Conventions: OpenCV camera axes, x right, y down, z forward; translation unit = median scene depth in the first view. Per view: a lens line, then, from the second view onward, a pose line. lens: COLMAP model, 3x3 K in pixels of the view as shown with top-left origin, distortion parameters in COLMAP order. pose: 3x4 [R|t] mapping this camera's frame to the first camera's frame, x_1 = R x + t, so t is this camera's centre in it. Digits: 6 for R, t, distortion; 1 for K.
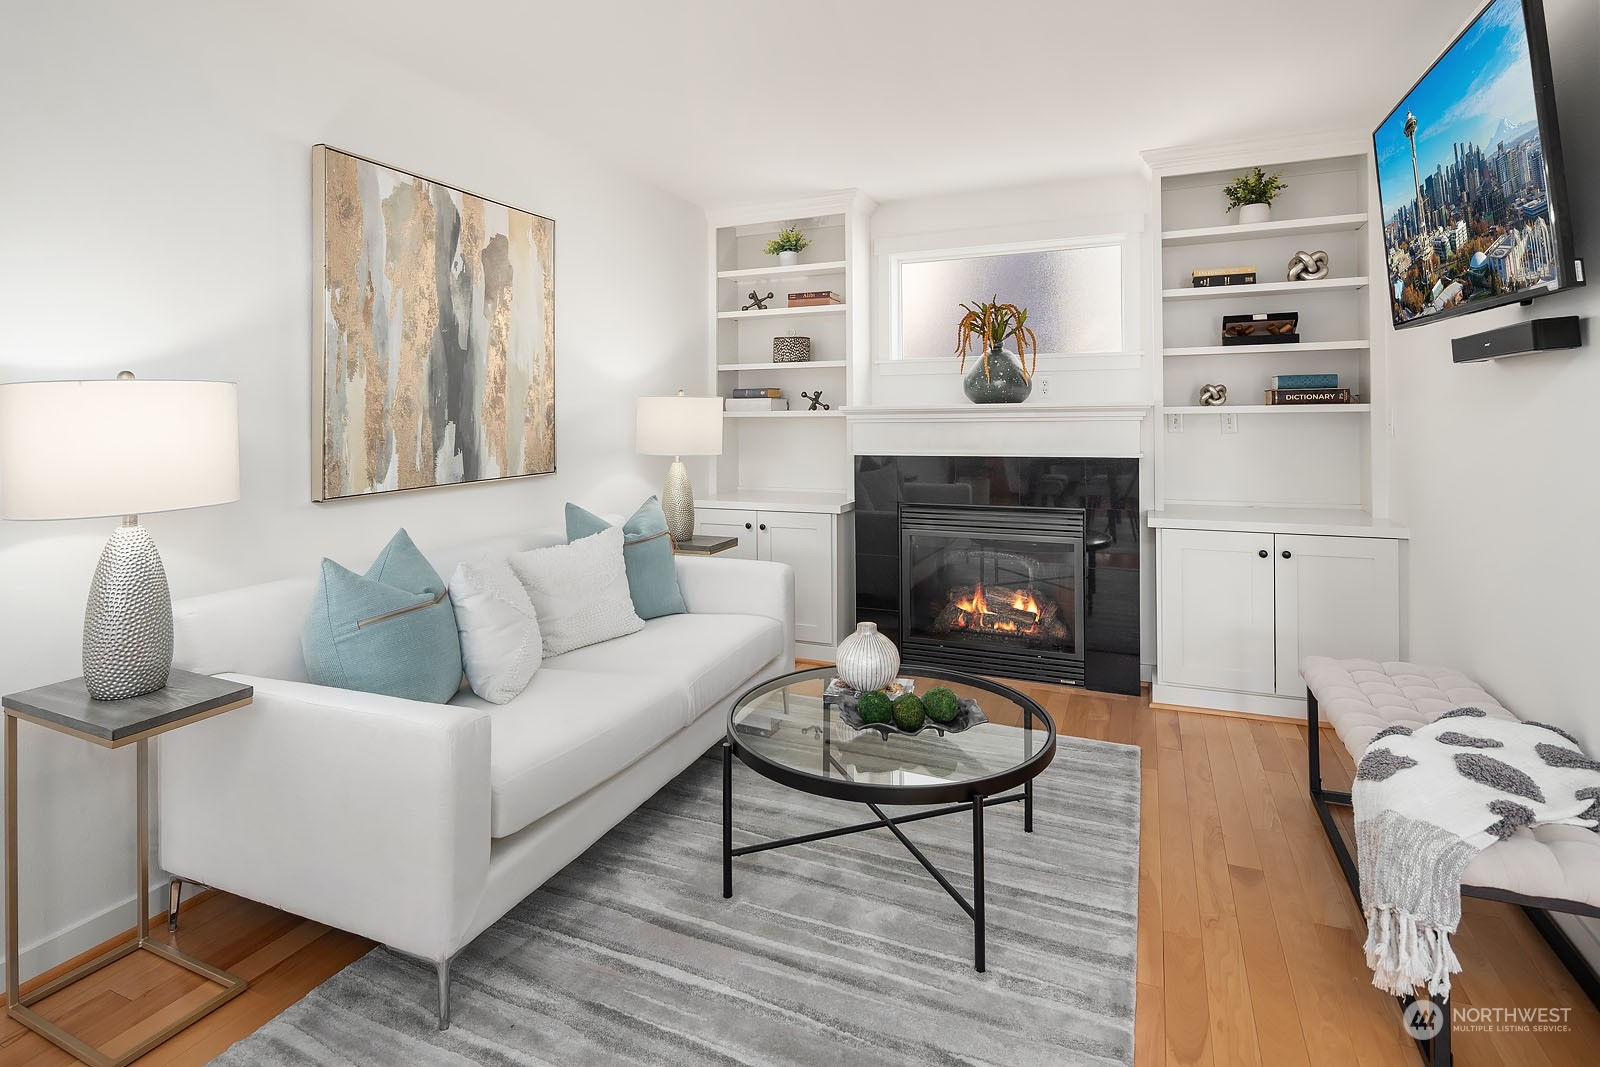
lens RADIAL K [[785.8, 0, 769.6], [0, 785.8, 361.7], [0, 0, 1]] dist [0.022053, -0.000723]
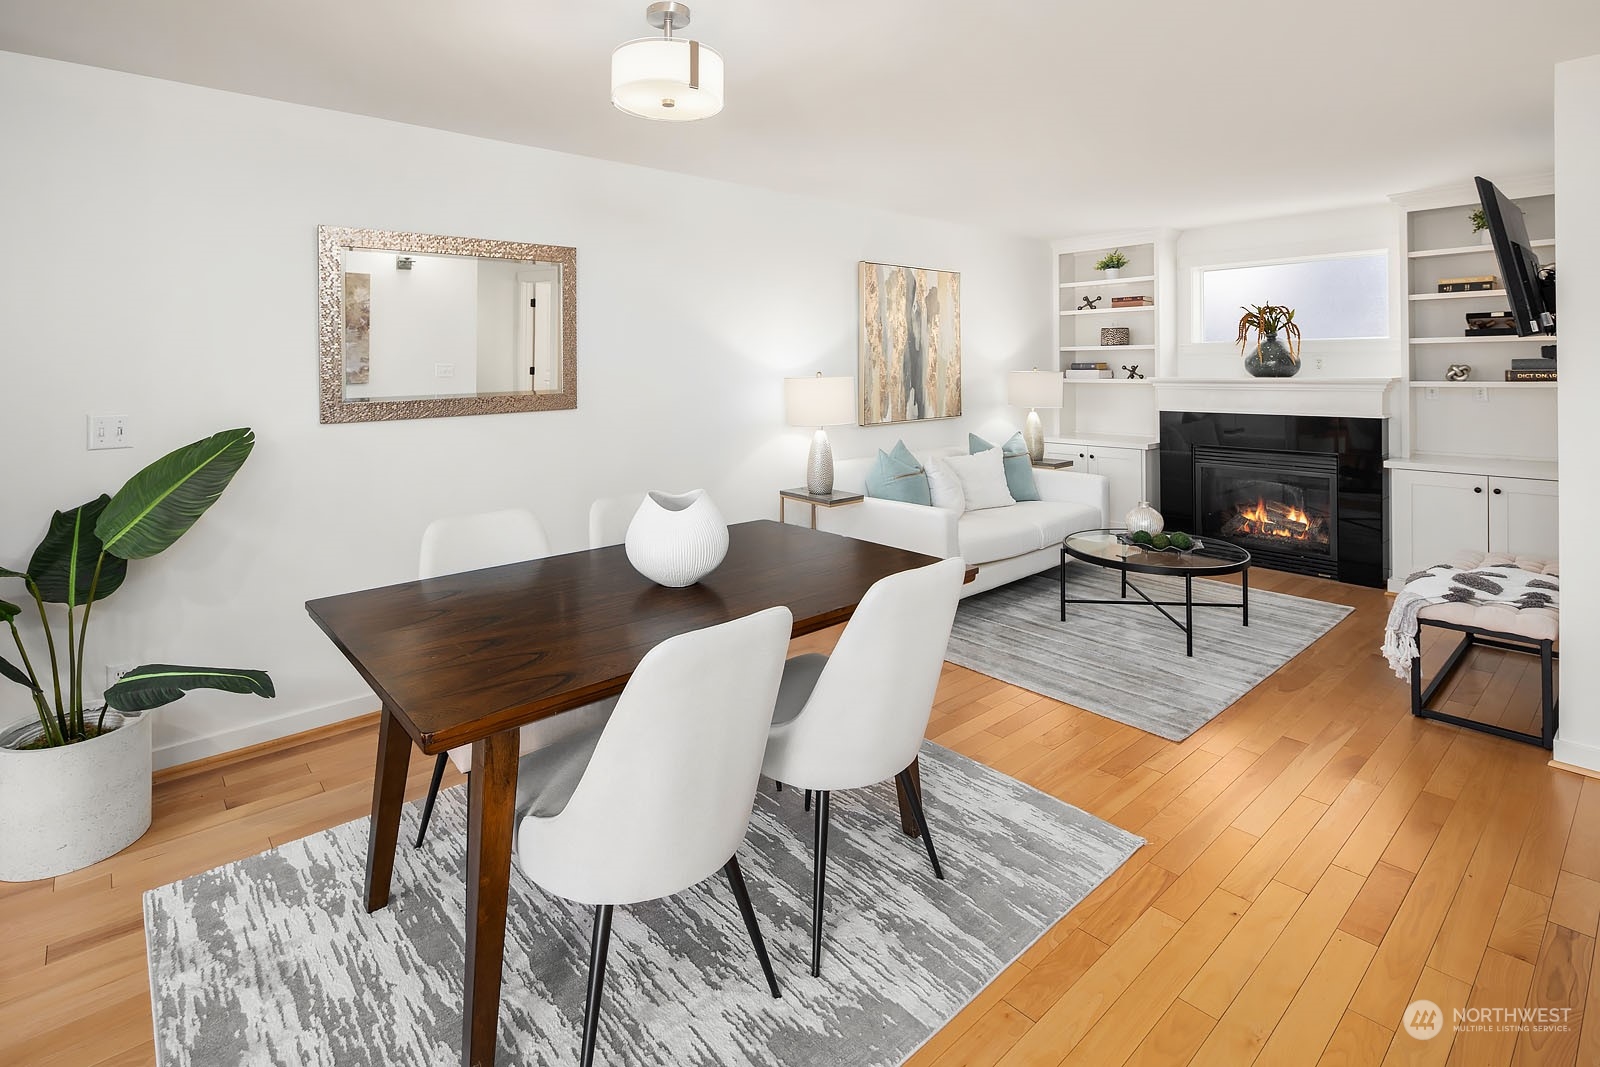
lens RADIAL K [[785.8, 0, 769.6], [0, 785.8, 361.7], [0, 0, 1]] dist [0.022053, -0.000723]
pose [[0.903355, -0.007767, -0.428823, 0.085468], [0.045289, 0.995974, 0.077364, -0.123293], [0.426496, -0.089308, 0.900070, -0.654477]]
